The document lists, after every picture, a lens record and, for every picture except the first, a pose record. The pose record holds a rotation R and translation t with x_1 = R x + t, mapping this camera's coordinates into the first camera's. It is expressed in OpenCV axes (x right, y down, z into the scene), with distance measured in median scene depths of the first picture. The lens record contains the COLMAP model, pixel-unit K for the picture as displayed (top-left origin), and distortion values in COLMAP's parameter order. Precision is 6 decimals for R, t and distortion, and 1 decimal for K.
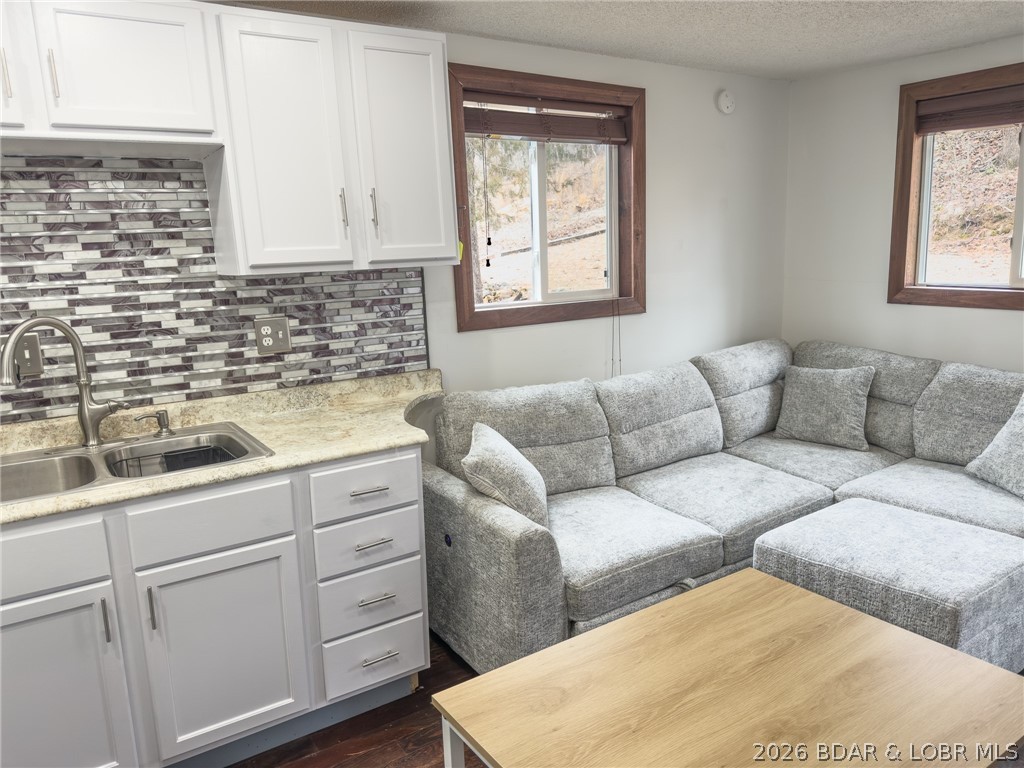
lens RADIAL K [[720.3, 0, 506.4], [0, 720.3, 388.0], [0, 0, 1]] dist [0.097612, -0.146144]
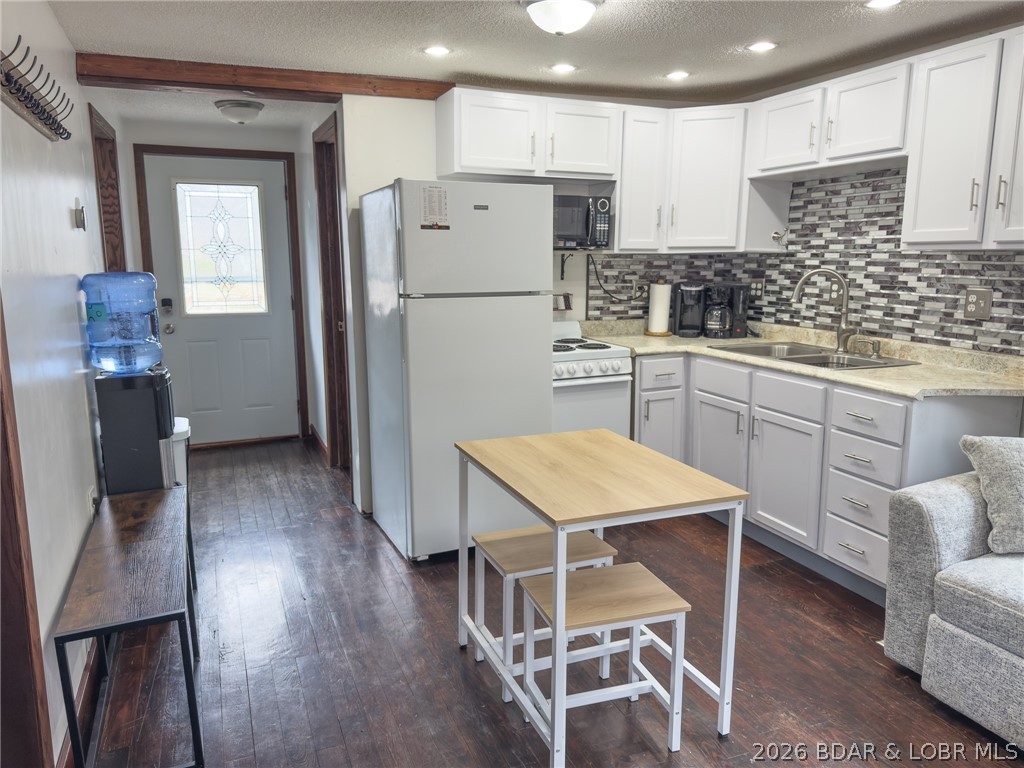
lens RADIAL K [[737.1, 0, 515.4], [0, 737.1, 387.8], [0, 0, 1]] dist [0.049448, -0.072245]
pose [[-0.187267, 0.214420, -0.958621, 1.015961], [-0.179971, 0.951878, 0.248070, -0.107615], [0.965682, 0.218979, -0.139666, 0.483625]]
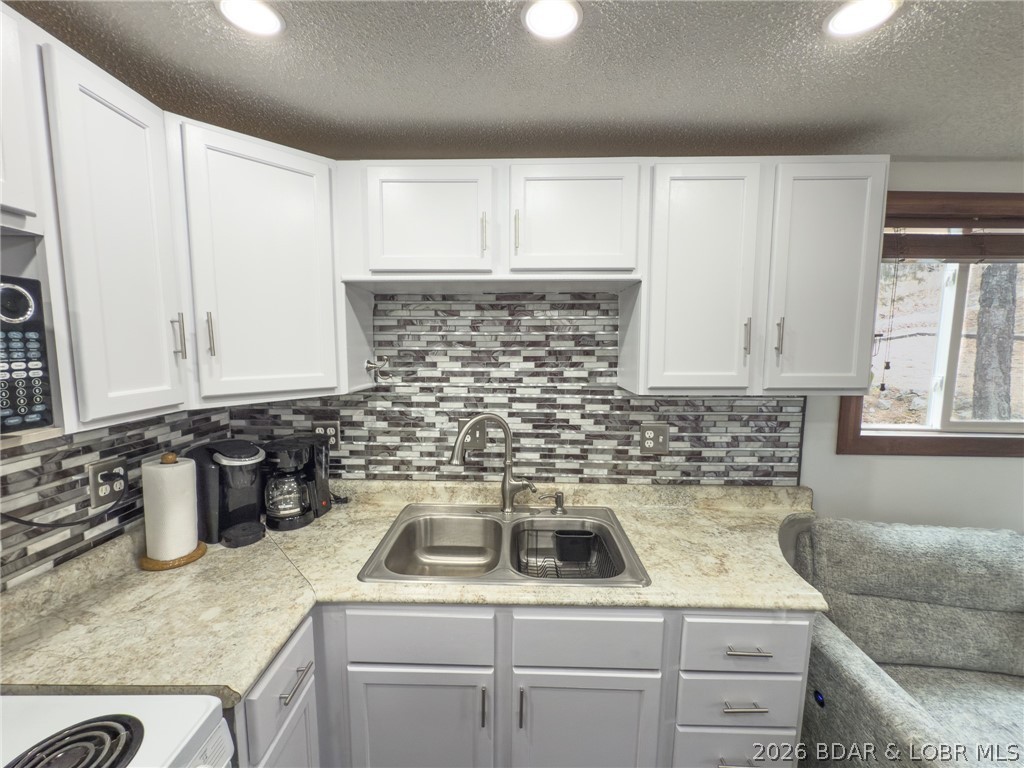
lens RADIAL K [[416.2, 0, 511.5], [0, 416.2, 384.6], [0, 0, 1]] dist [0.001102, -0.000119]
pose [[0.826259, 0.104791, -0.553458, -0.153099], [-0.143723, 0.989242, -0.027263, -0.108922], [0.544647, 0.102071, 0.832431, 0.319980]]
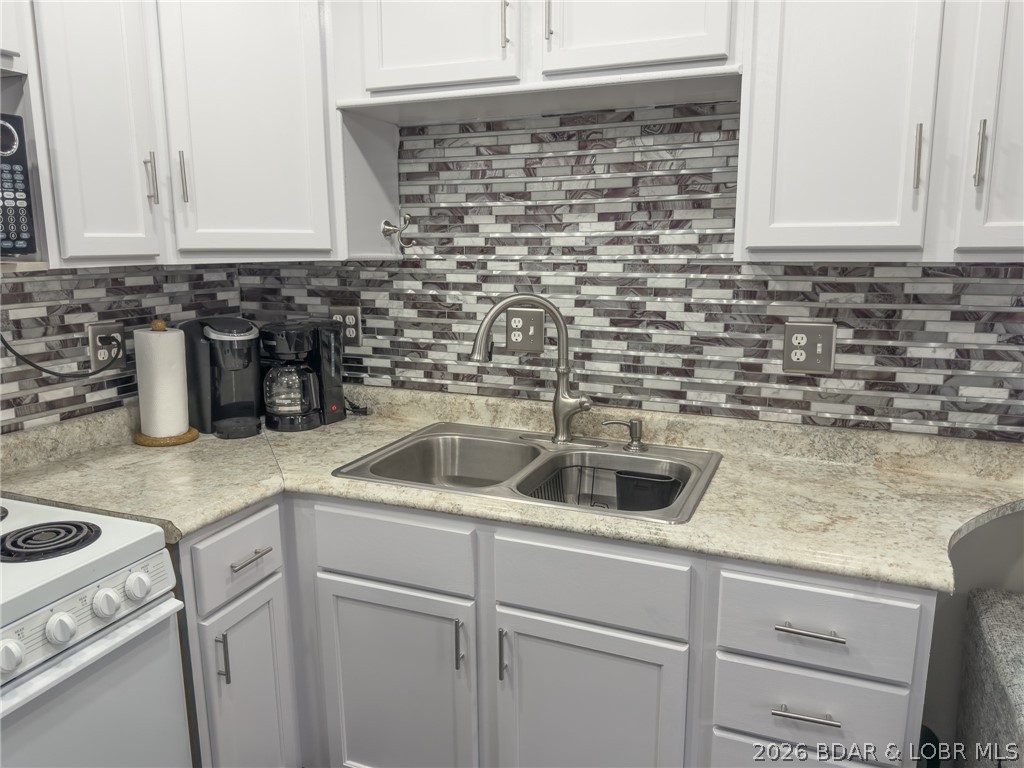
lens RADIAL K [[762.6, 0, 507.3], [0, 762.6, 391.3], [0, 0, 1]] dist [0.136709, -0.247932]
pose [[0.560361, 0.203025, -0.802979, 0.122199], [-0.173334, 0.976769, 0.126004, -0.076489], [0.809908, 0.068576, 0.582535, 0.344879]]
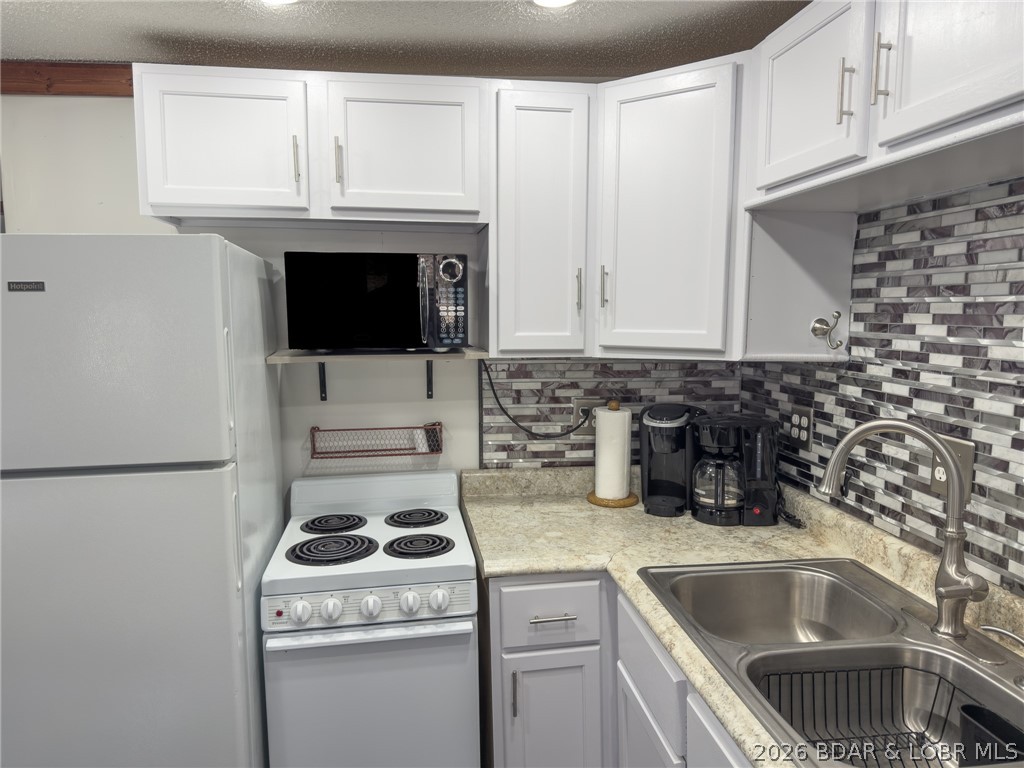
lens RADIAL K [[731.1, 0, 513.8], [0, 731.1, 386.1], [0, 0, 1]] dist [0.103052, -0.133195]
pose [[-0.428109, 0.140918, -0.892673, 0.121980], [-0.146922, 0.963775, 0.222604, -0.187928], [0.891704, 0.226452, -0.391897, 0.762574]]
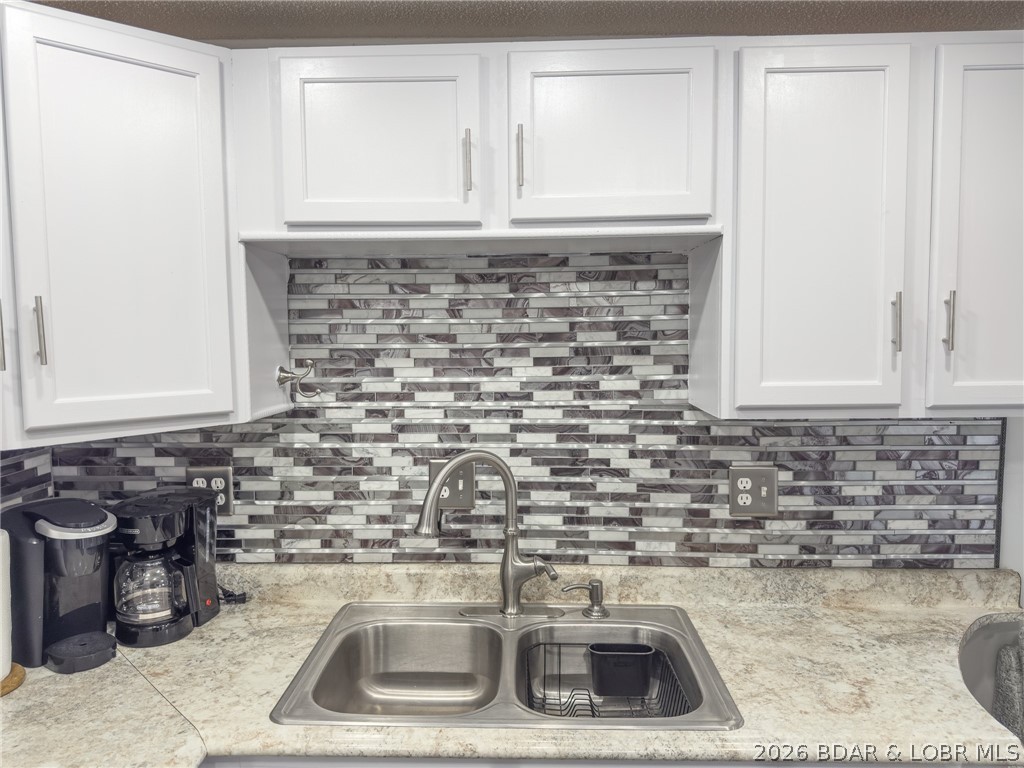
lens RADIAL K [[733.7, 0, 509.0], [0, 733.7, 383.9], [0, 0, 1]] dist [0.121642, -0.206227]
pose [[0.821133, 0.083242, -0.564634, -0.120170], [-0.133761, 0.989821, -0.048600, -0.110207], [0.554842, 0.115434, 0.823909, 0.273394]]
